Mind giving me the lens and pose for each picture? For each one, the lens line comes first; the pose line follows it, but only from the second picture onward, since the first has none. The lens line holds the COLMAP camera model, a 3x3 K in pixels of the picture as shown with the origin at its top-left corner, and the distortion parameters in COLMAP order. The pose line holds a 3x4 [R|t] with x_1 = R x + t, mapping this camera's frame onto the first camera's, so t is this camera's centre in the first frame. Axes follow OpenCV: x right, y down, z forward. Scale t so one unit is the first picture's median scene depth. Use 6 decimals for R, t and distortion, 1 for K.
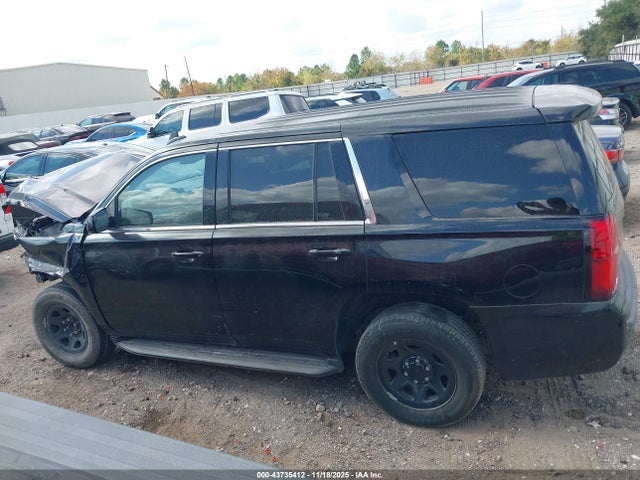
lens RADIAL K [[510.3, 0, 320.0], [0, 510.3, 240.0], [0, 0, 1]] dist [0.003429, 0.002284]
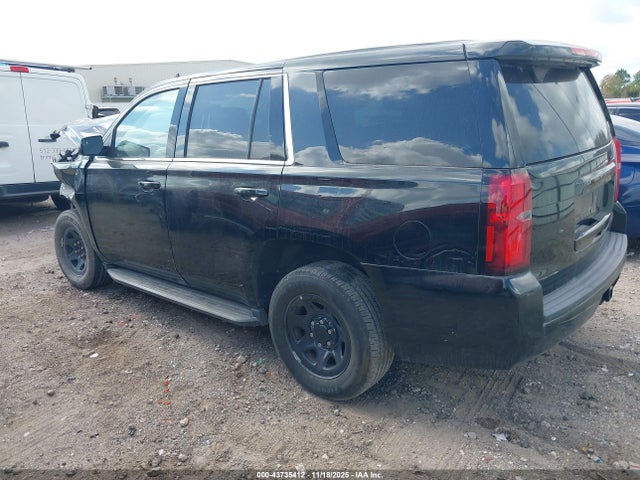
lens RADIAL K [[505.7, 0, 320.0], [0, 505.7, 240.0], [0, 0, 1]] dist [0.066987, -0.101513]
pose [[0.951635, 0.163136, -0.260341, 0.389837], [-0.170133, 0.985411, -0.004414, 0.093050], [0.255823, 0.048493, 0.965507, 0.106560]]
